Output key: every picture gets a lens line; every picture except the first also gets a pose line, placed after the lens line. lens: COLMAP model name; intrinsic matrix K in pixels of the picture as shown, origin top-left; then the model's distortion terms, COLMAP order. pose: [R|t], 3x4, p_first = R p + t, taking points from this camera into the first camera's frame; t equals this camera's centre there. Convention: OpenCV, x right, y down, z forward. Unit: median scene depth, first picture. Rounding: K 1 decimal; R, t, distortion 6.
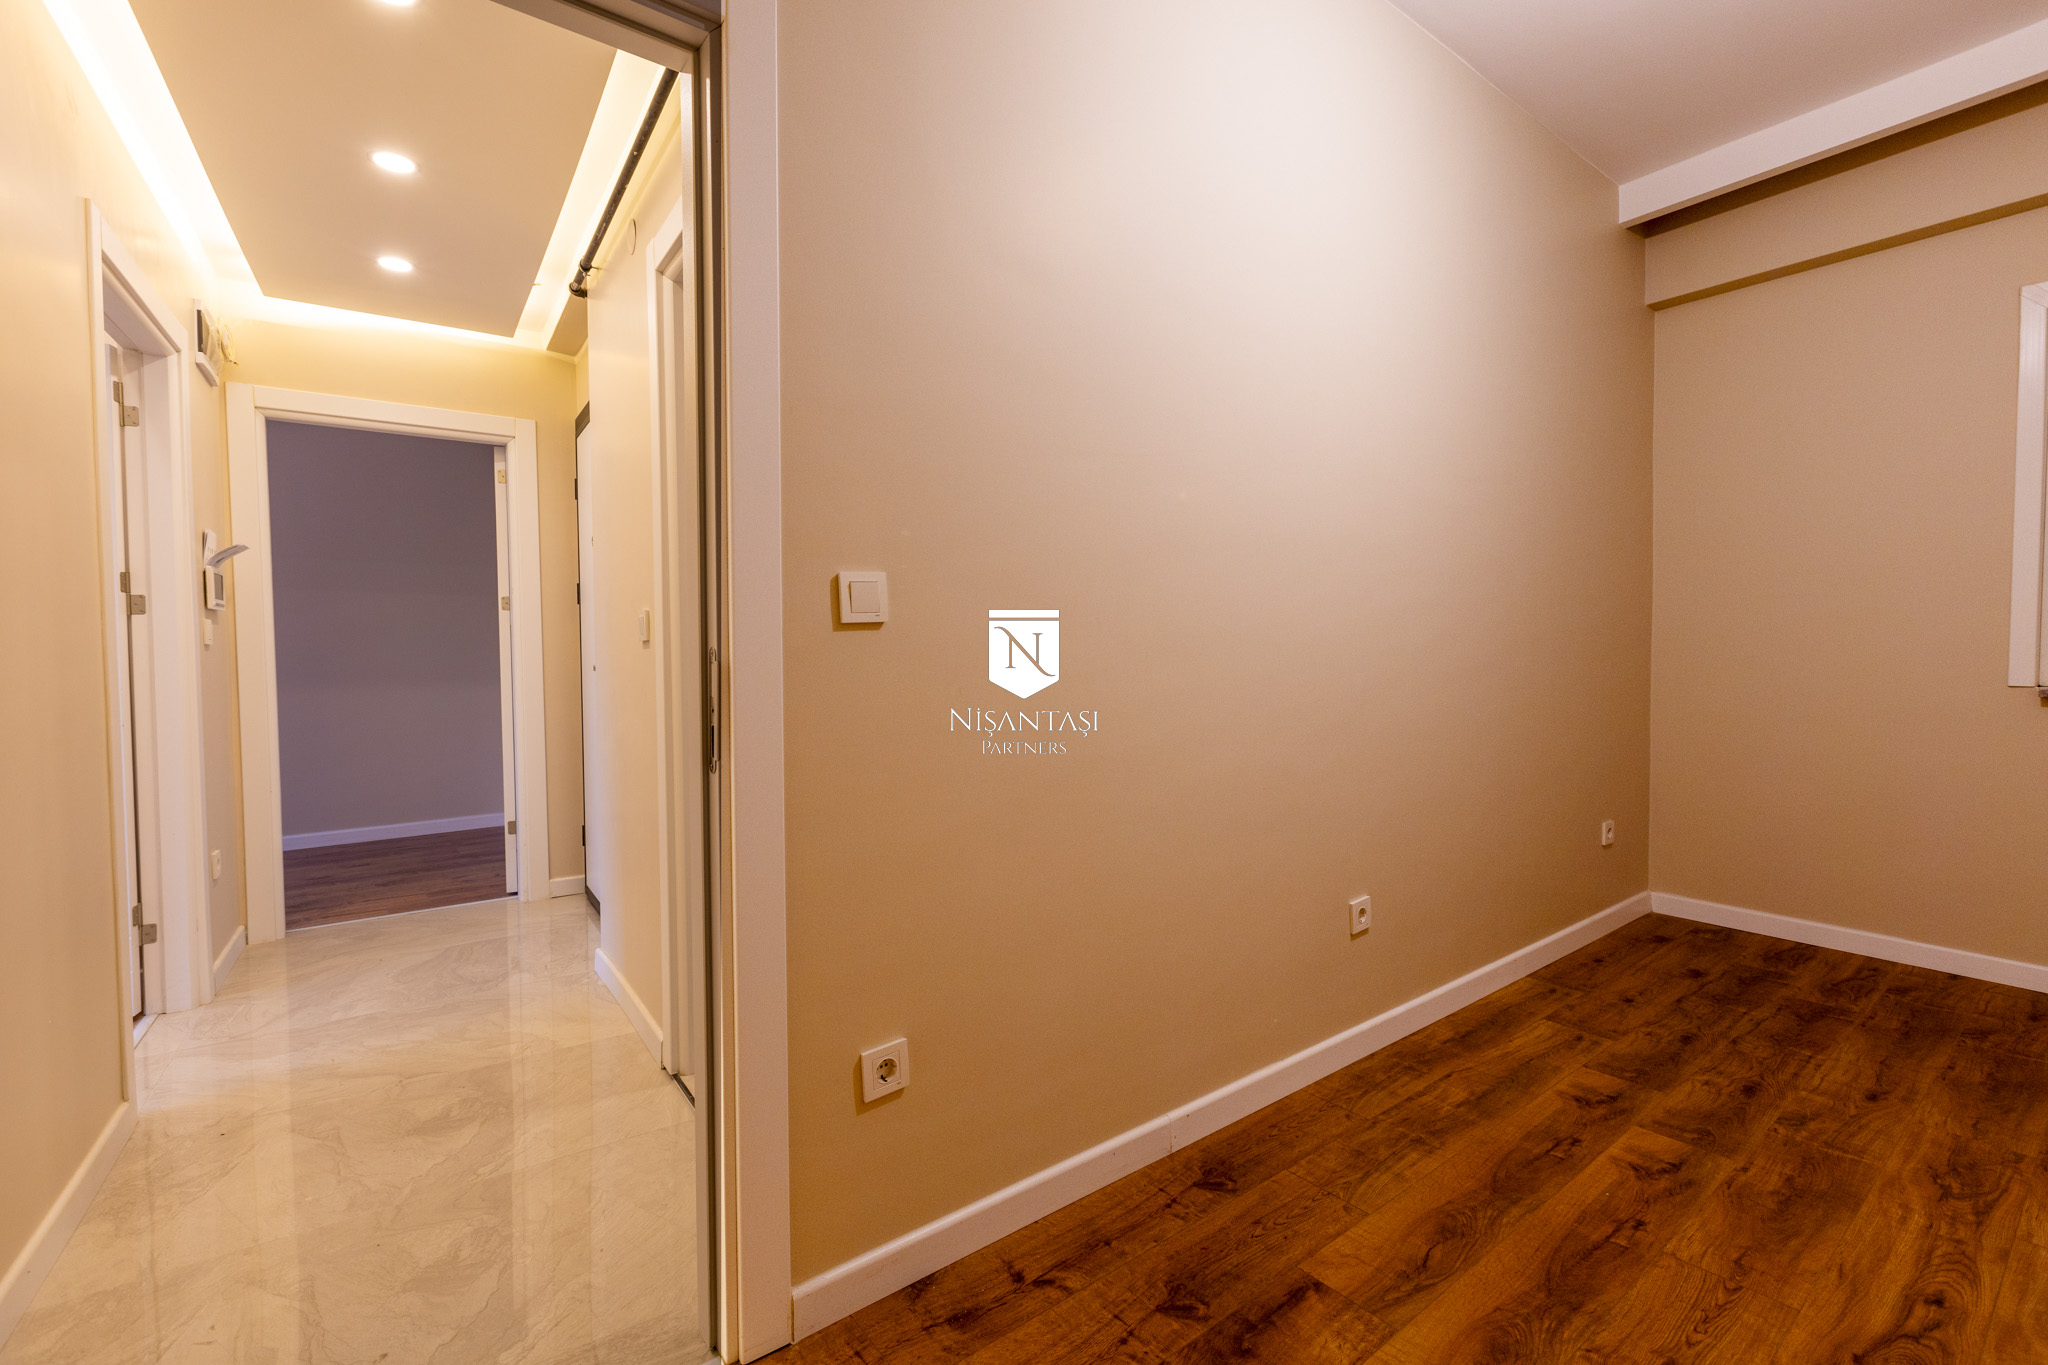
lens RADIAL K [[911.4, 0, 1039.8], [0, 911.4, 680.4], [0, 0, 1]] dist [0.000809, -0.001301]
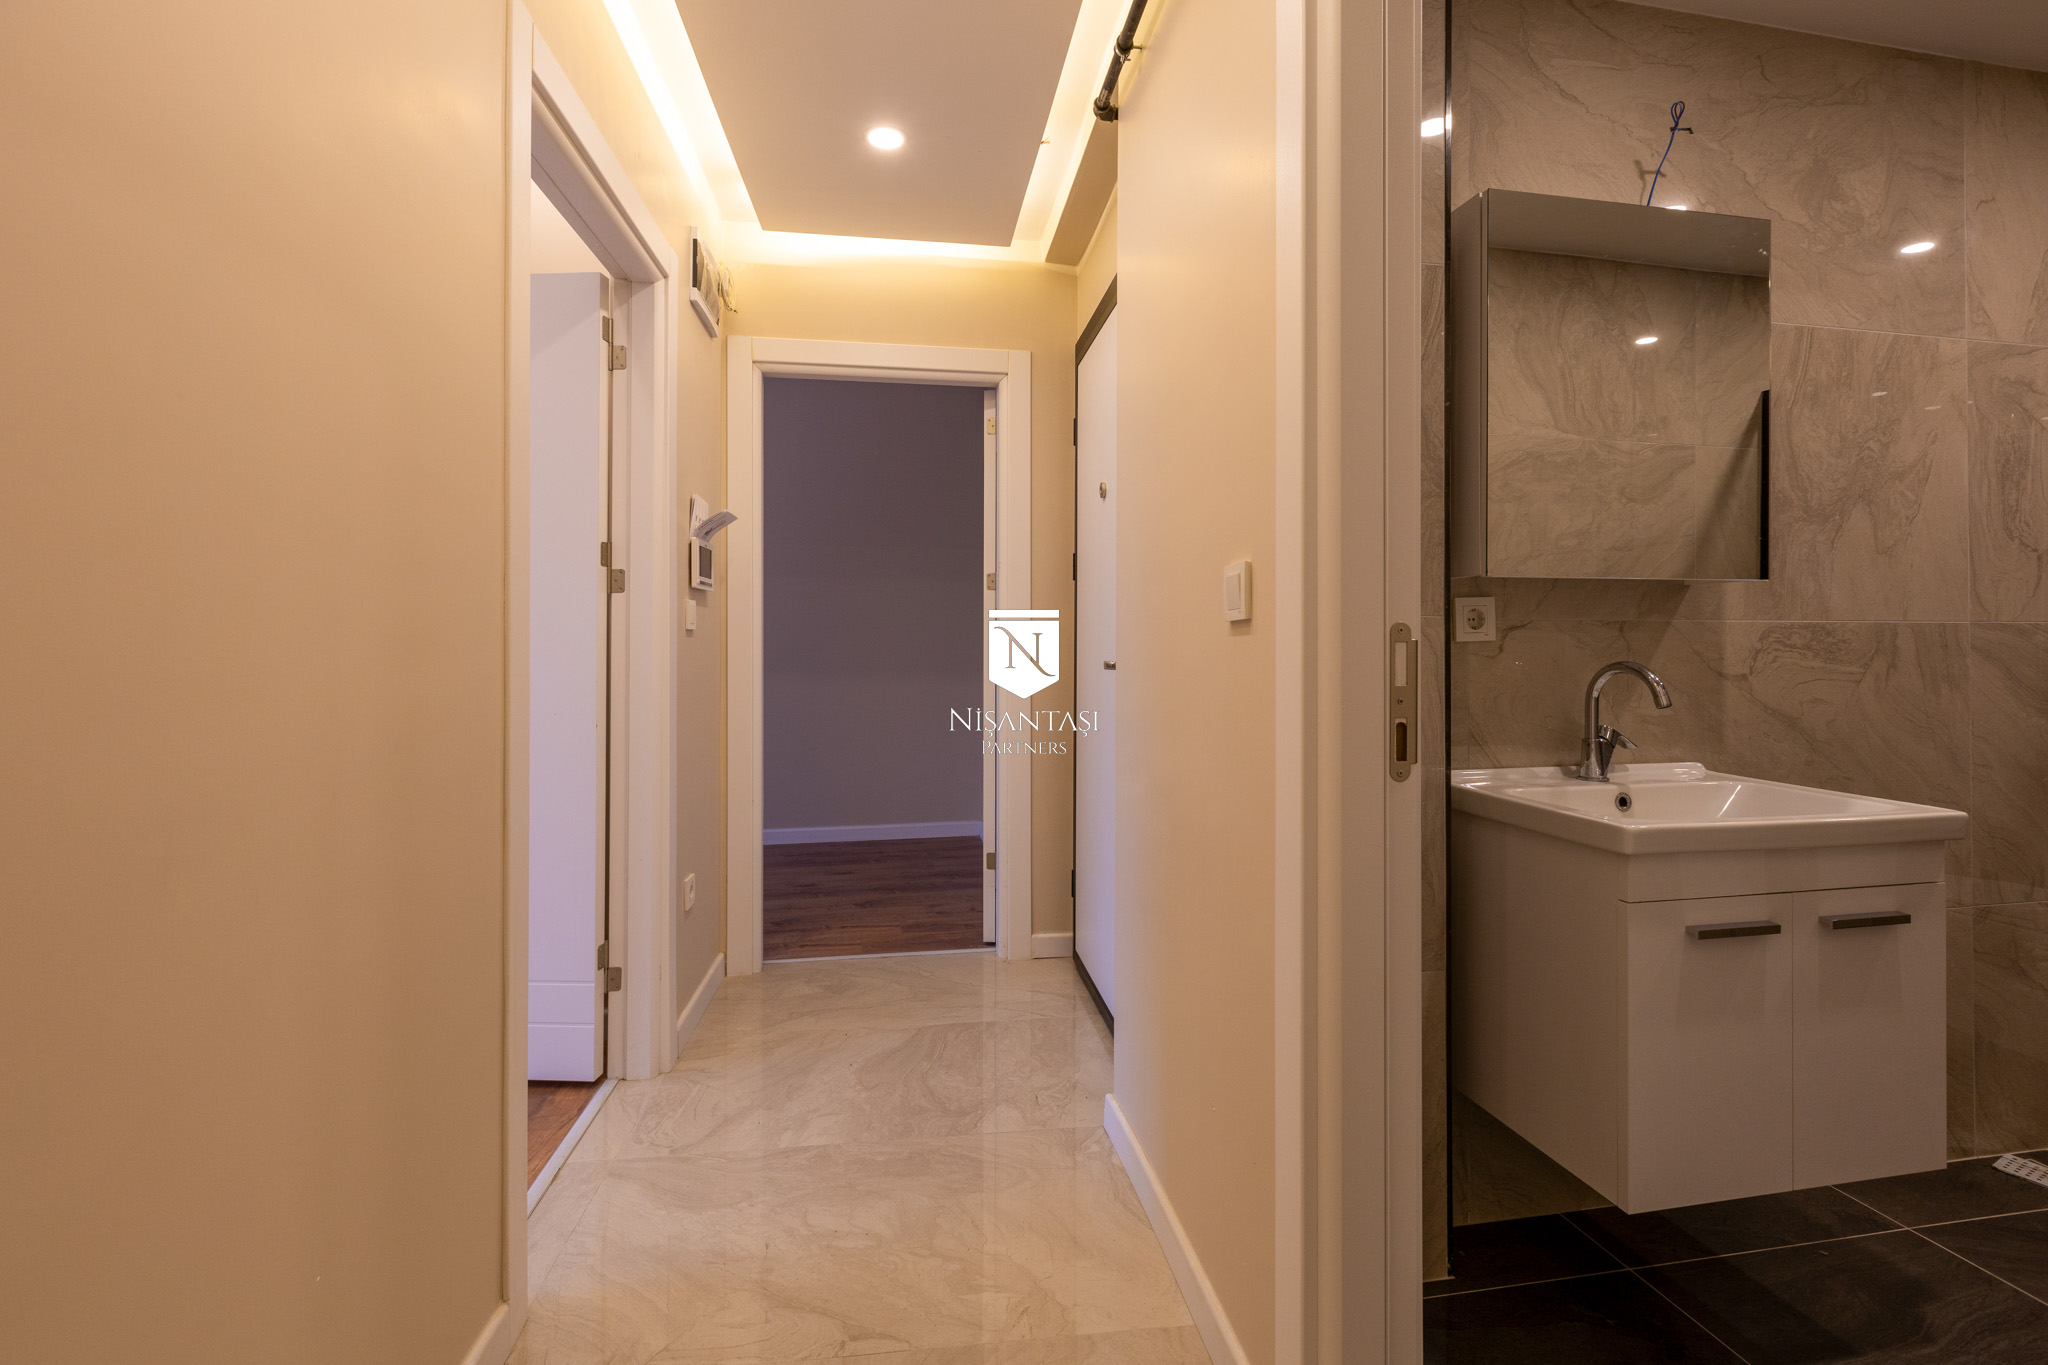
lens RADIAL K [[900.9, 0, 1018.8], [0, 900.9, 639.9], [0, 0, 1]] dist [-0.000496, -0.000296]
pose [[0.887237, 0.006839, -0.461262, -0.248531], [-0.024197, 0.999204, -0.031727, -0.010422], [0.460678, 0.039311, 0.886696, 0.386429]]
